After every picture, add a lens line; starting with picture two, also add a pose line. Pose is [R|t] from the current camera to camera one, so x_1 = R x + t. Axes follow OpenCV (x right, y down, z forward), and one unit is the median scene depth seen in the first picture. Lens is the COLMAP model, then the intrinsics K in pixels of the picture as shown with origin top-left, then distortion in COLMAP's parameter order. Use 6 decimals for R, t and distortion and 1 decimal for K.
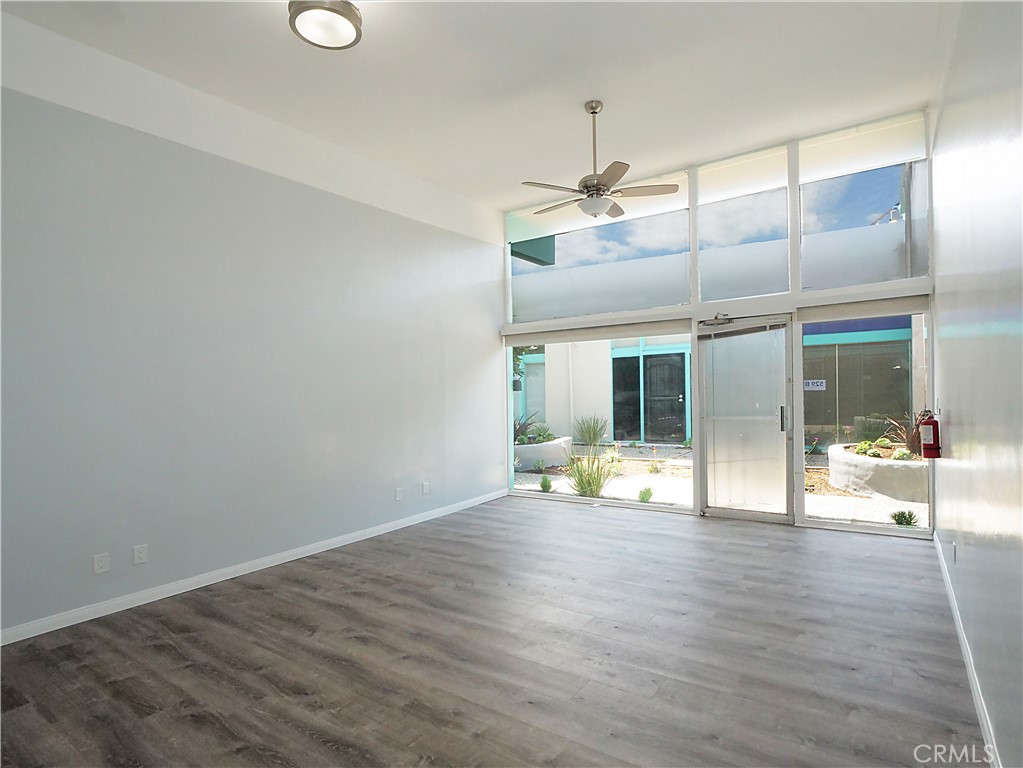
lens RADIAL K [[507.3, 0, 510.7], [0, 507.3, 398.3], [0, 0, 1]] dist [-0.006330, -0.000593]
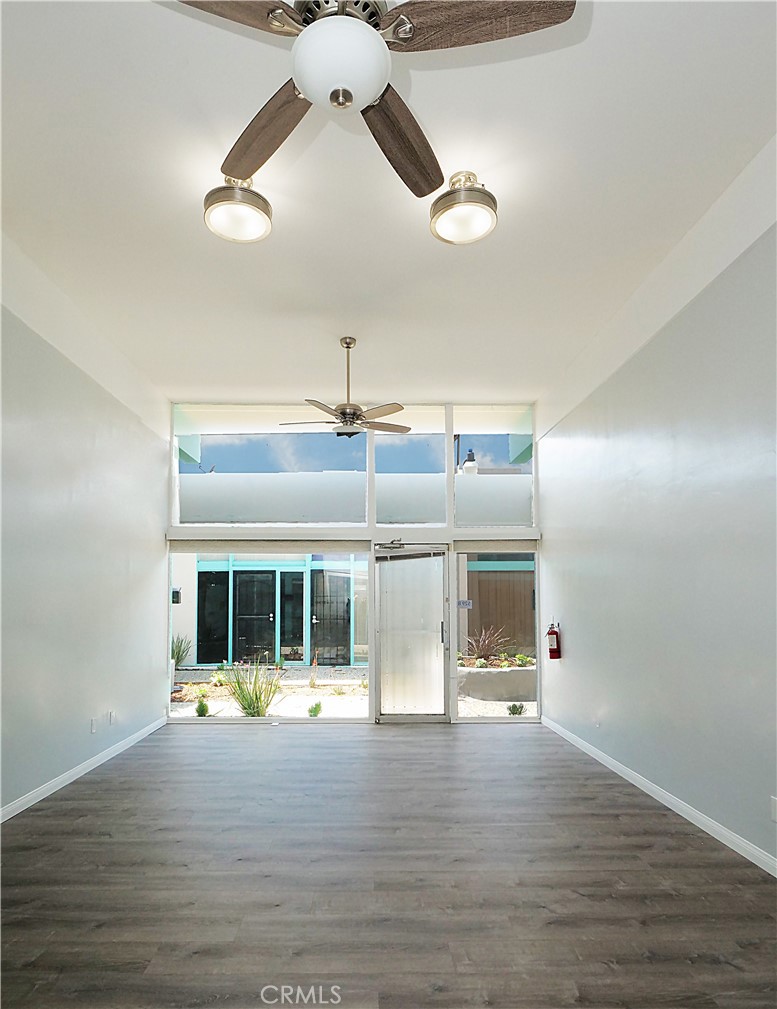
lens RADIAL K [[557.0, 0, 386.6], [0, 557.0, 582.5], [0, 0, 1]] dist [-0.006381, 0.000210]
pose [[0.829158, 0.047535, 0.556990, -0.285523], [-0.011317, 0.997601, -0.068291, 0.014128], [-0.558900, 0.050321, 0.827707, -0.006739]]
